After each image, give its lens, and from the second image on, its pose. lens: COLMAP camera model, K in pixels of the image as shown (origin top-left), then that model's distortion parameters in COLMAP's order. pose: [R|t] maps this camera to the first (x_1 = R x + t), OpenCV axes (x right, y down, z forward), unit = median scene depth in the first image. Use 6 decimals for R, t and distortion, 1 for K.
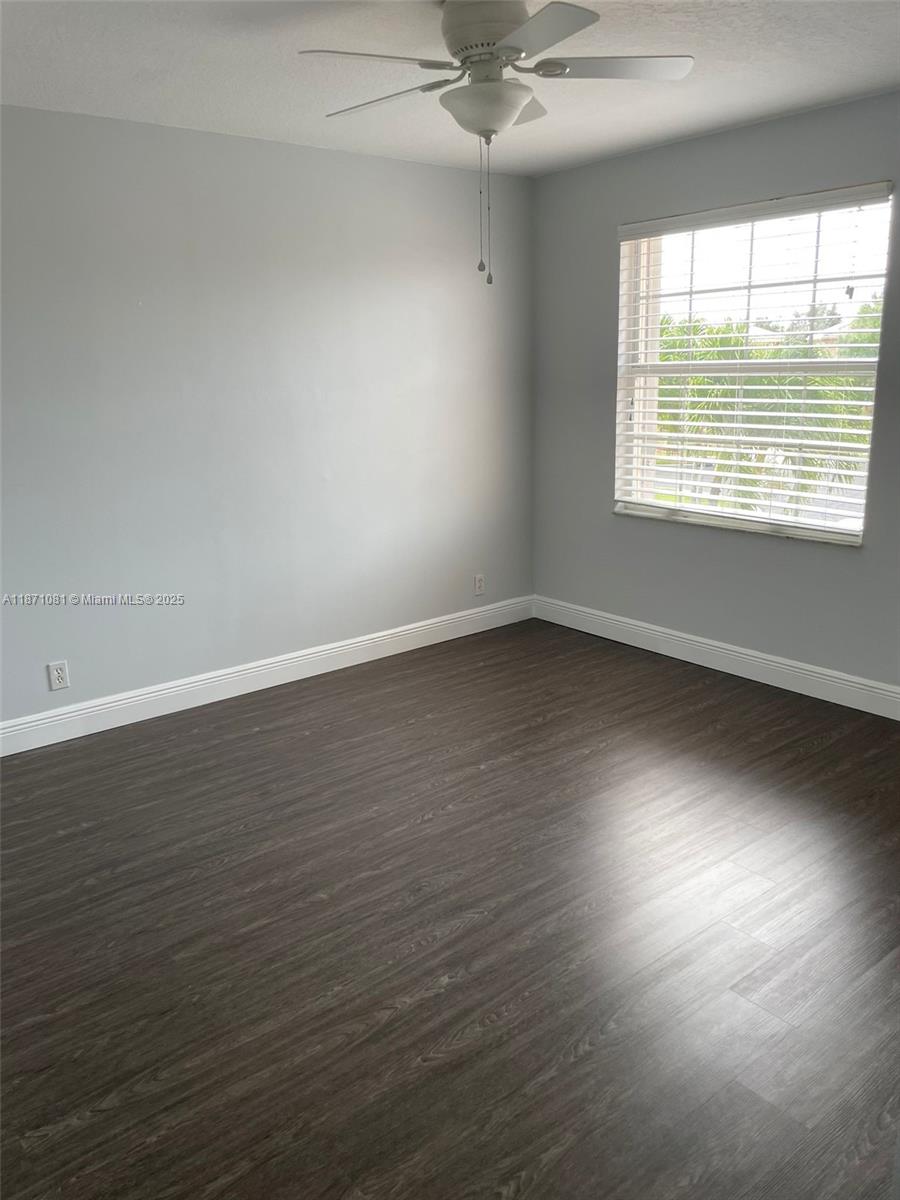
lens RADIAL K [[914.8, 0, 447.4], [0, 914.8, 601.2], [0, 0, 1]] dist [0.061729, -0.088323]
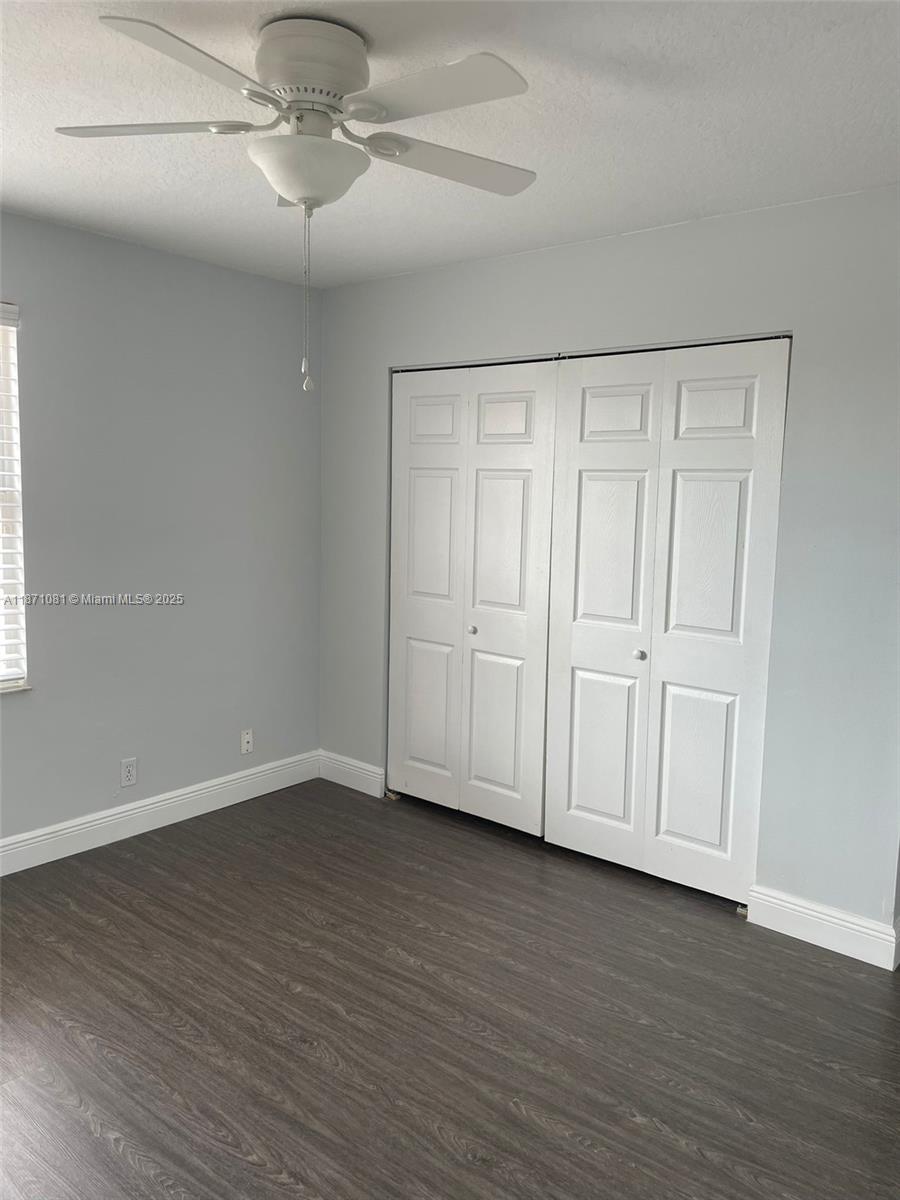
lens RADIAL K [[914.8, 0, 447.5], [0, 914.8, 594.7], [0, 0, 1]] dist [0.061729, -0.088323]
pose [[-0.181587, -0.098380, 0.978442, -0.779828], [0.231455, 0.962755, 0.139758, -0.274393], [-0.955748, 0.251843, -0.152053, 1.084246]]
